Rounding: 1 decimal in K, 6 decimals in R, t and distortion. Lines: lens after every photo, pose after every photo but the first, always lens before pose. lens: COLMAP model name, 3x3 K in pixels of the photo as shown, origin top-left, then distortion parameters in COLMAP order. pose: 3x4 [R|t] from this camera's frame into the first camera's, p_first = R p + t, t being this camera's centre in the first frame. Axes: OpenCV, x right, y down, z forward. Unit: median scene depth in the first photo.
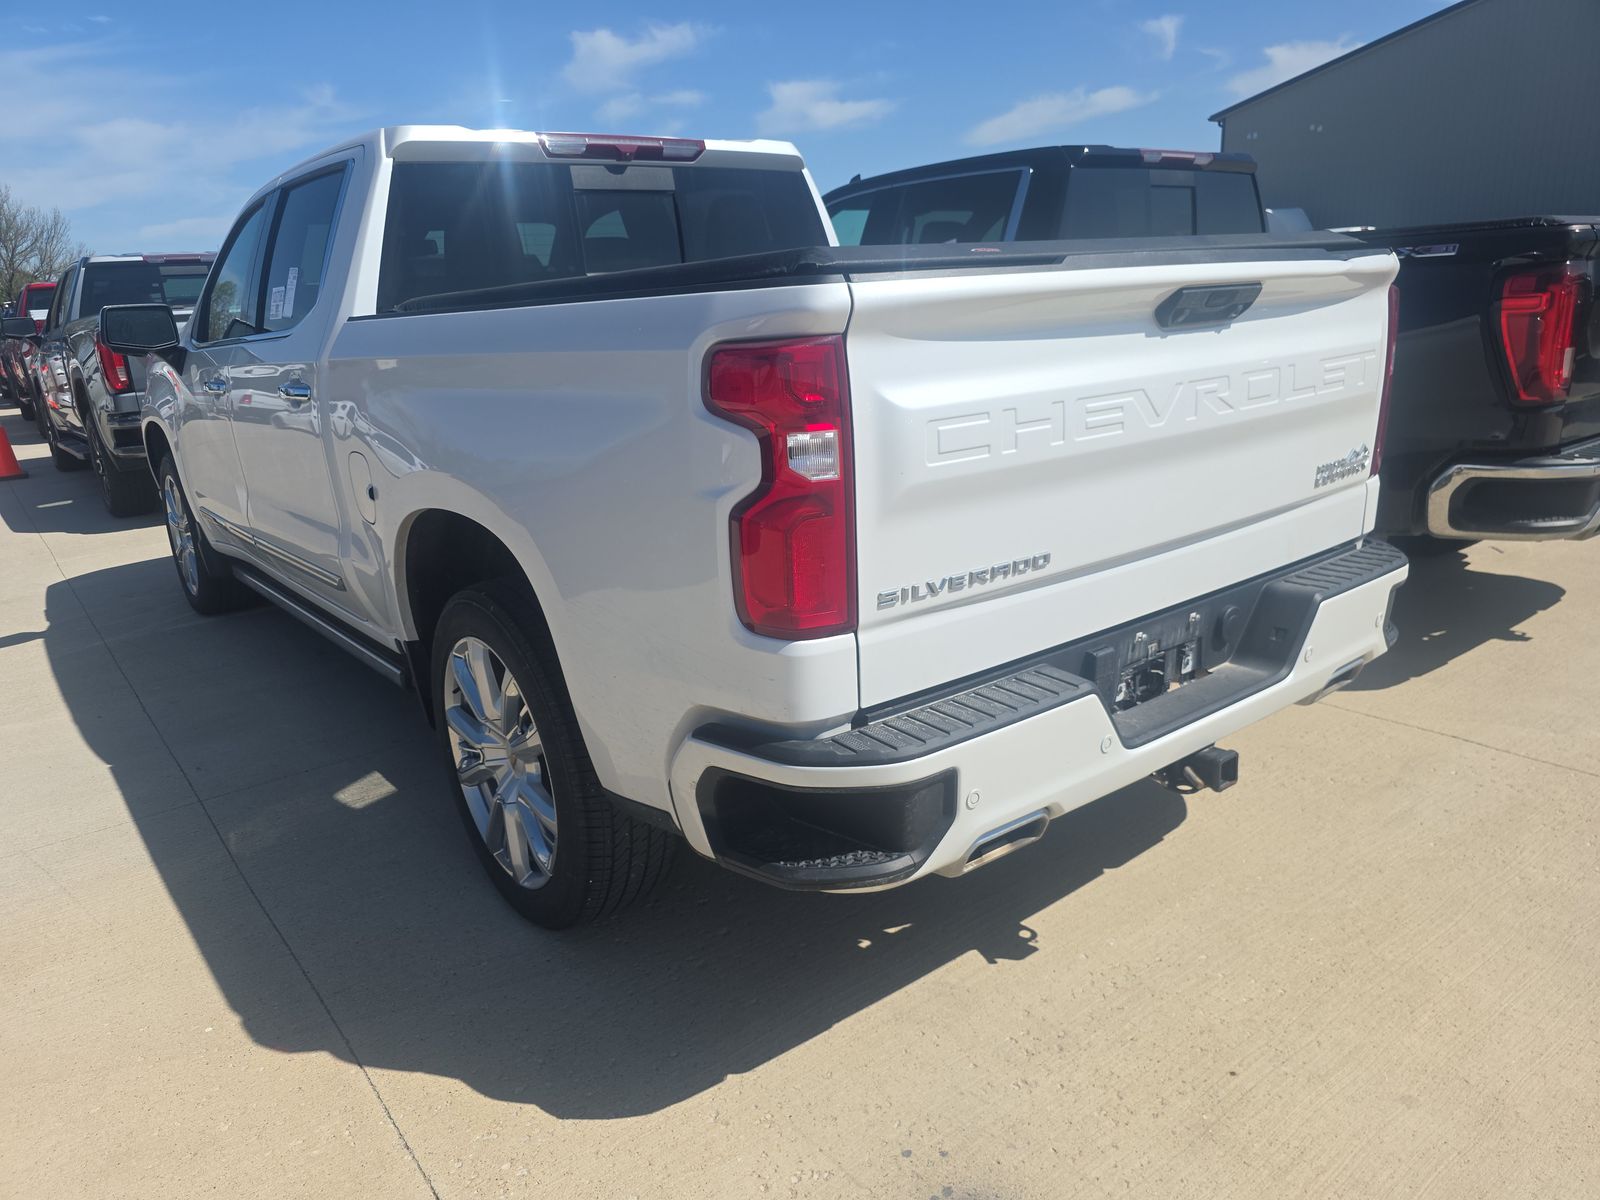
lens RADIAL K [[1124.6, 0, 809.2], [0, 1124.6, 606.5], [0, 0, 1]] dist [0.041637, -0.005586]
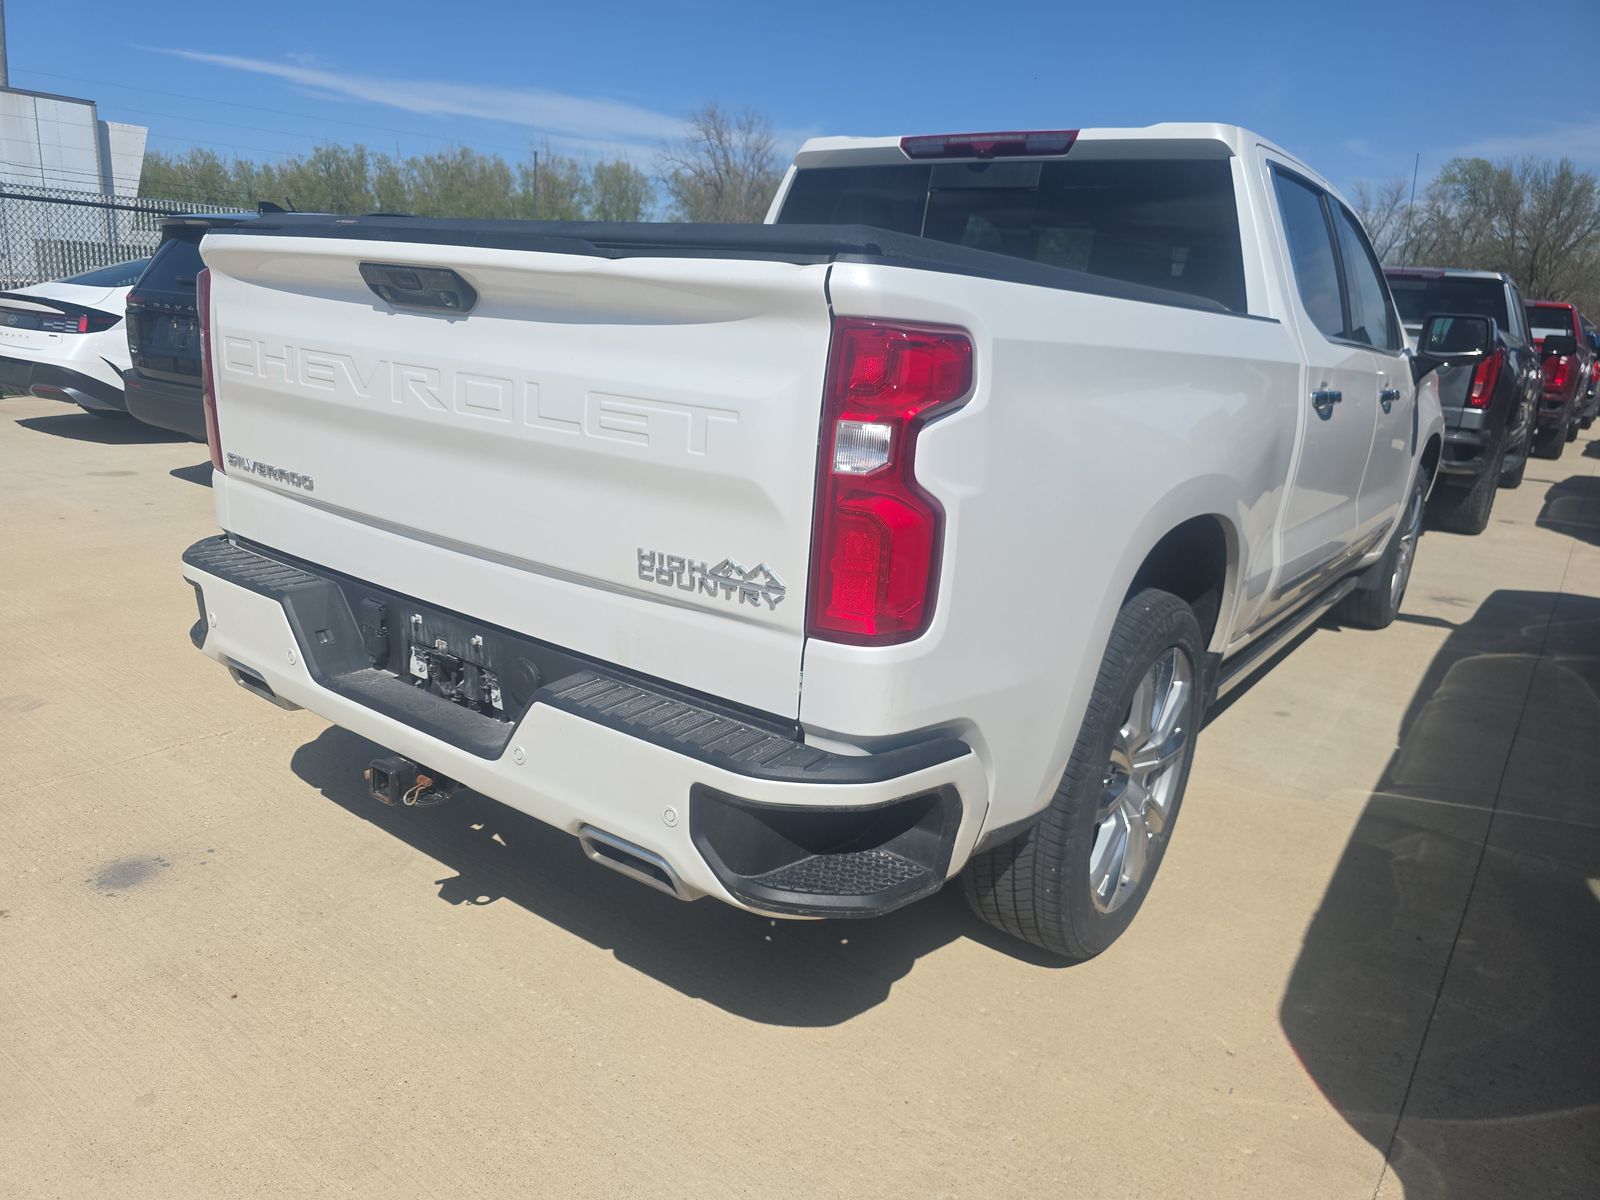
lens RADIAL K [[1111.6, 0, 759.3], [0, 1111.6, 603.2], [0, 0, 1]] dist [0.028995, -0.002845]
pose [[0.233822, 0.322091, -0.917379, 1.161913], [-0.340347, 0.910953, 0.233086, -0.292116], [0.910764, 0.257727, 0.322623, 0.883139]]
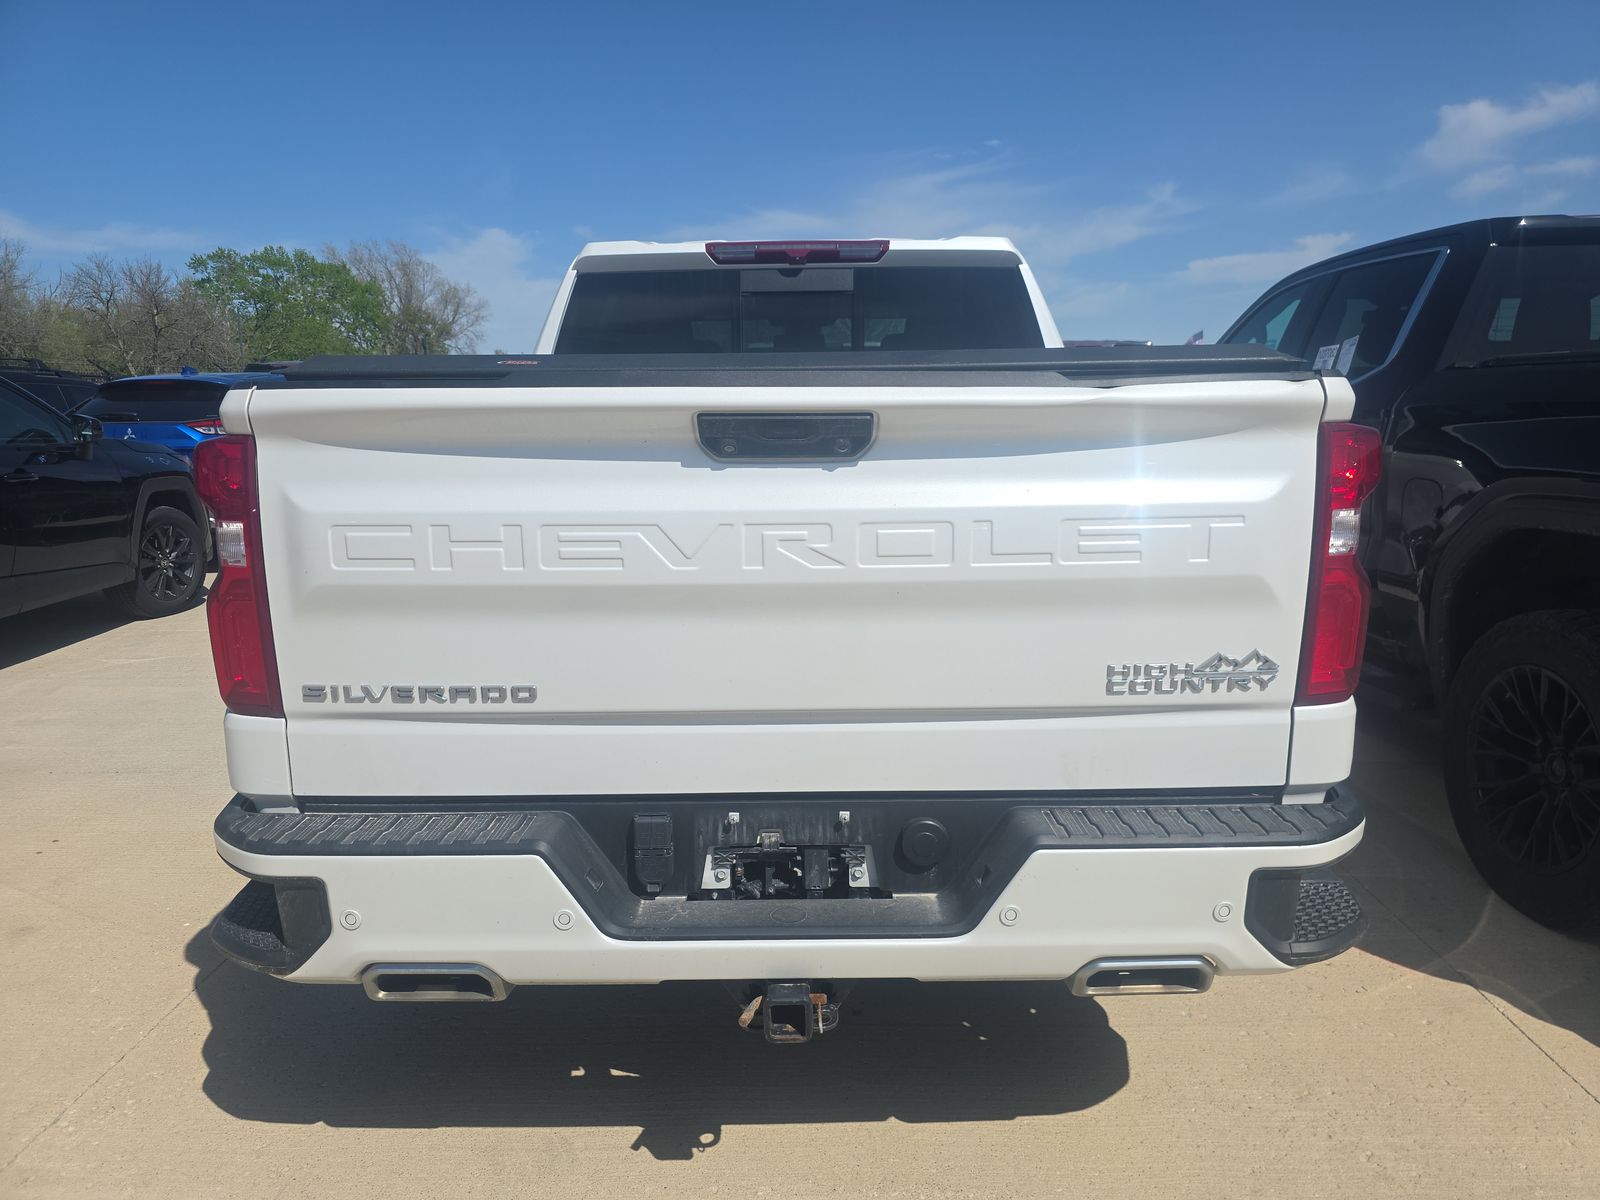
lens RADIAL K [[1124.6, 0, 809.2], [0, 1124.6, 606.5], [0, 0, 1]] dist [0.041637, -0.005586]
pose [[0.777965, 0.158643, -0.607949, 0.757776], [-0.201091, 0.979571, -0.001711, -0.126202], [0.595258, 0.123584, 0.793974, 0.326023]]
